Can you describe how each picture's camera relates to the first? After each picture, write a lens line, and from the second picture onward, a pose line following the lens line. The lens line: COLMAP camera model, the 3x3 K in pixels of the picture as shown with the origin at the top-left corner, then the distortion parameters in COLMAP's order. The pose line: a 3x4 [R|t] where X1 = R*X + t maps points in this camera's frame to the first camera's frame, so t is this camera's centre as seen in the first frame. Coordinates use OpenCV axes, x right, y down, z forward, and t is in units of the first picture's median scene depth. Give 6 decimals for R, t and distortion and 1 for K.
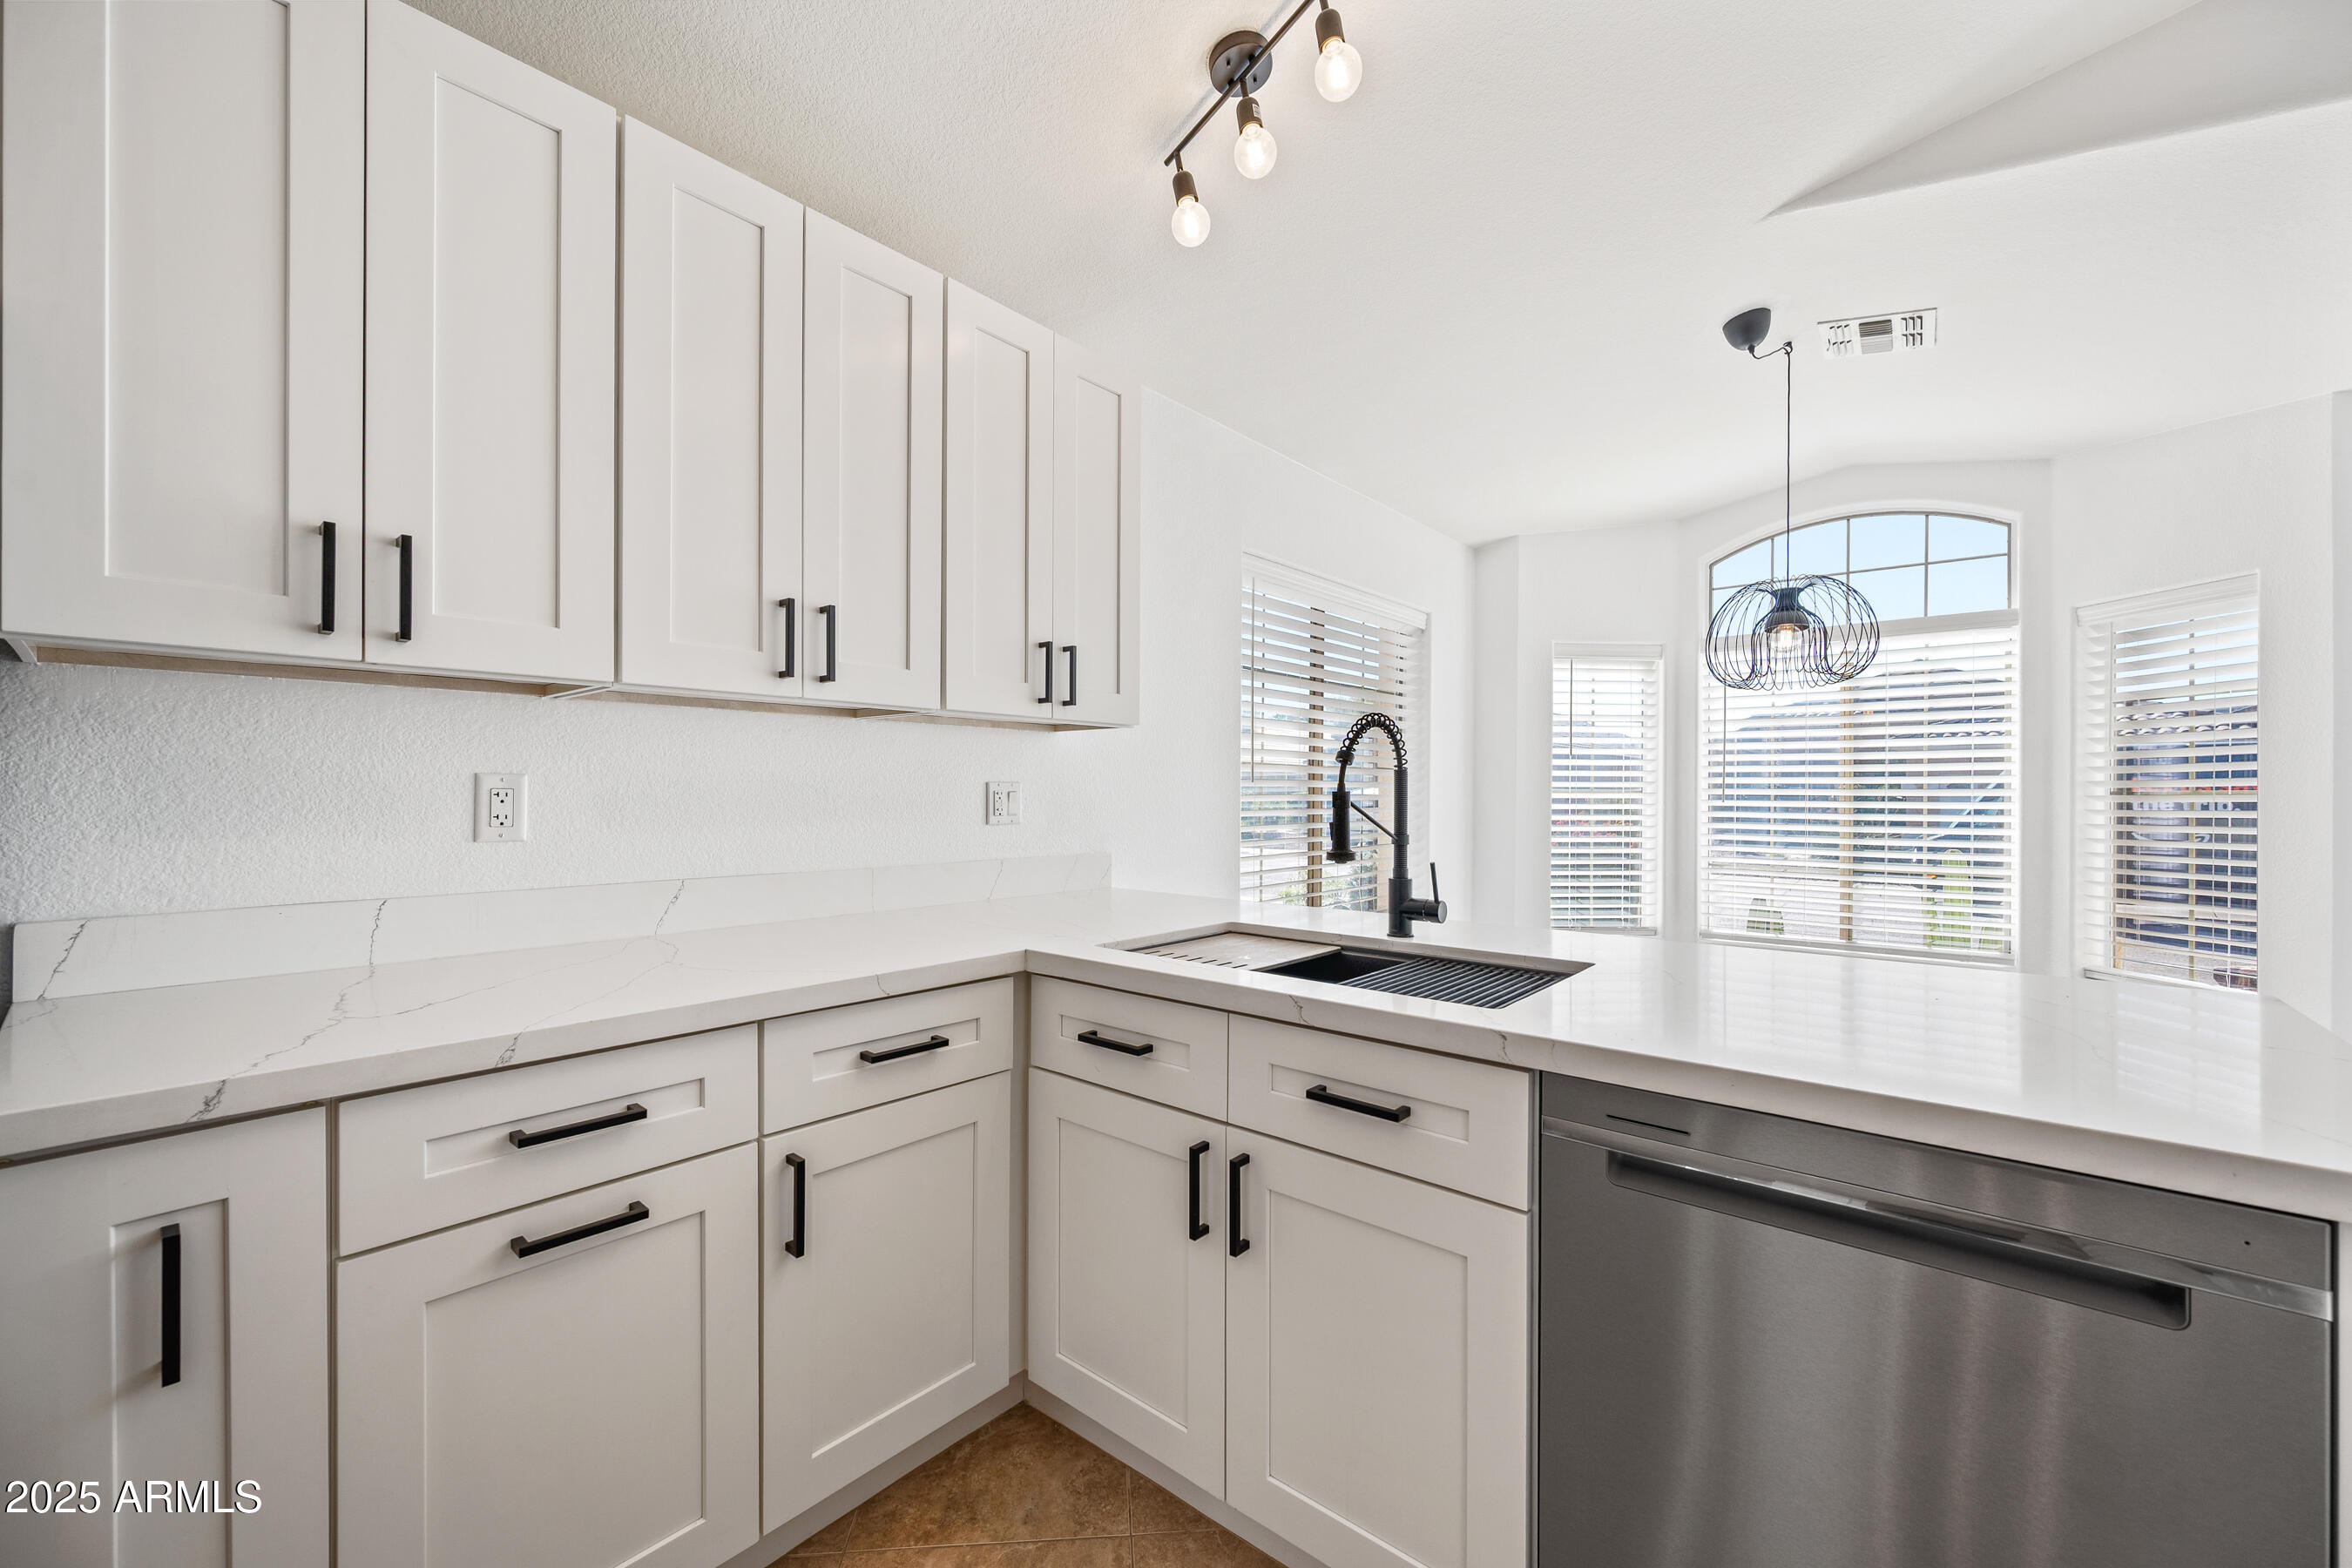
lens RADIAL K [[933.9, 0, 1176.0], [0, 933.9, 784.0], [0, 0, 1]] dist [-0.000414, -0.000075]
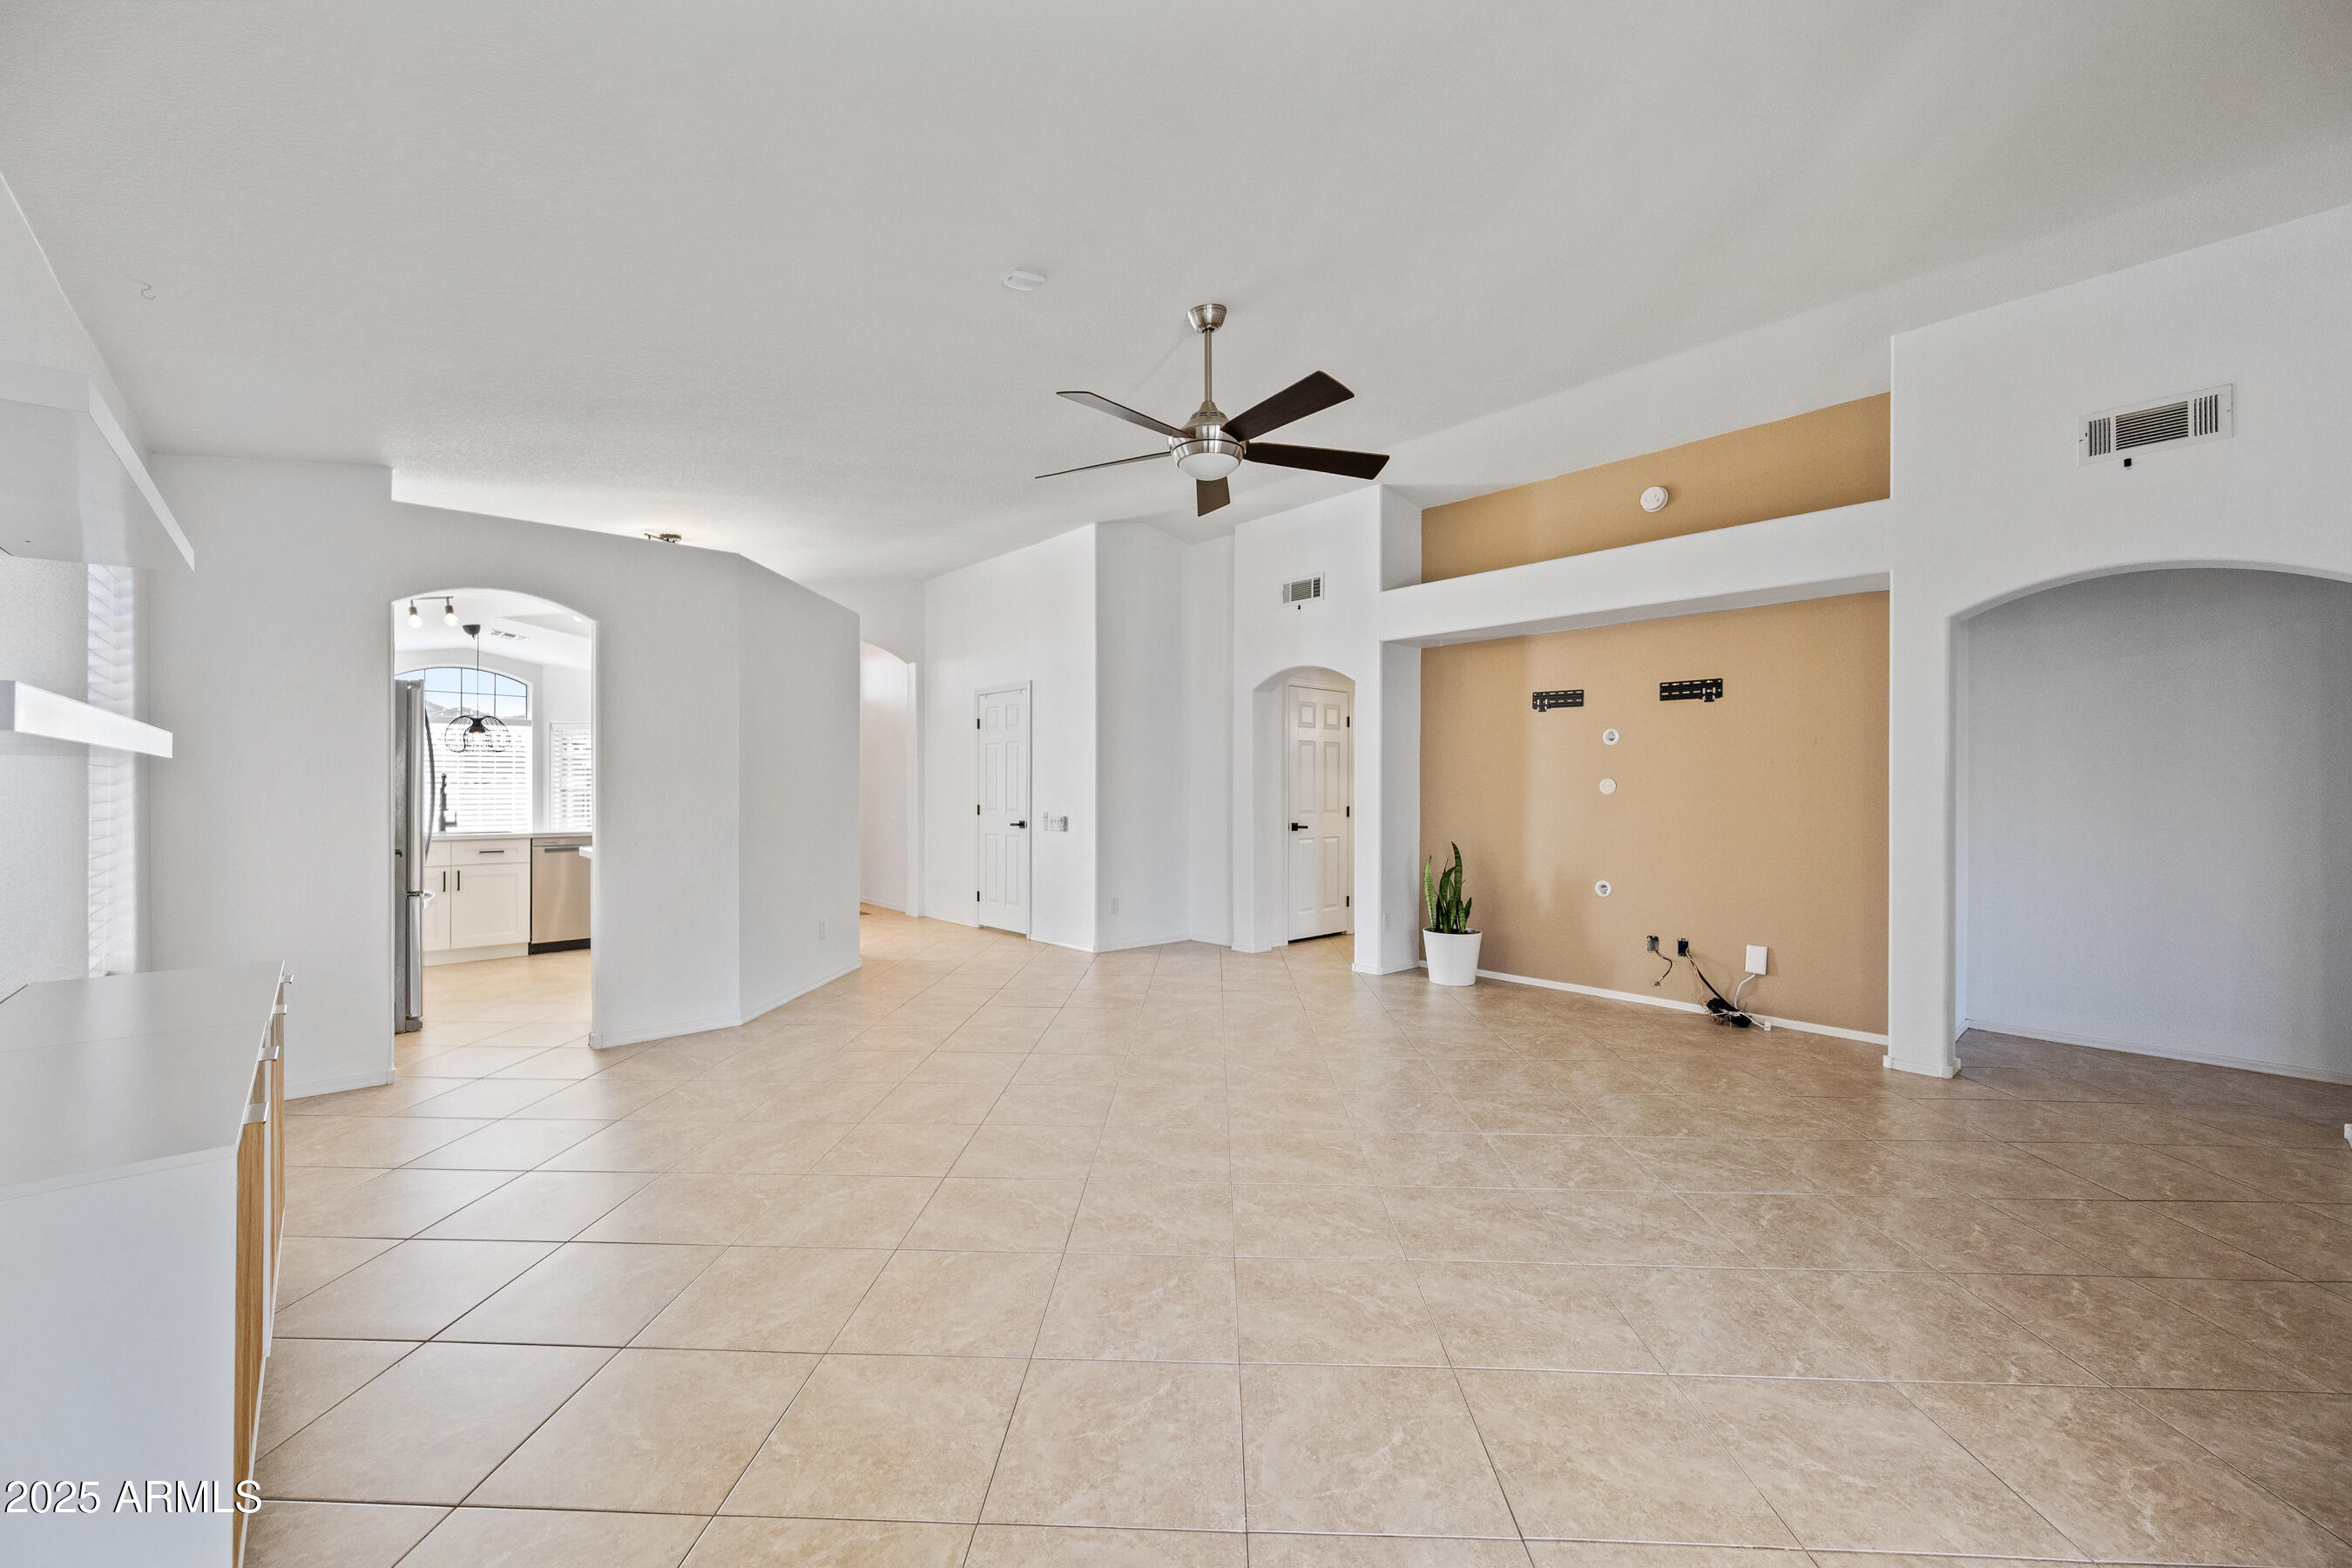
lens RADIAL K [[943.4, 0, 1180.3], [0, 943.4, 793.0], [0, 0, 1]] dist [-0.002630, -0.000219]
pose [[0.124770, -0.007059, 0.992161, -1.533084], [-0.001884, 0.999971, 0.007351, -0.011040], [-0.992184, -0.002786, 0.124753, -1.168144]]
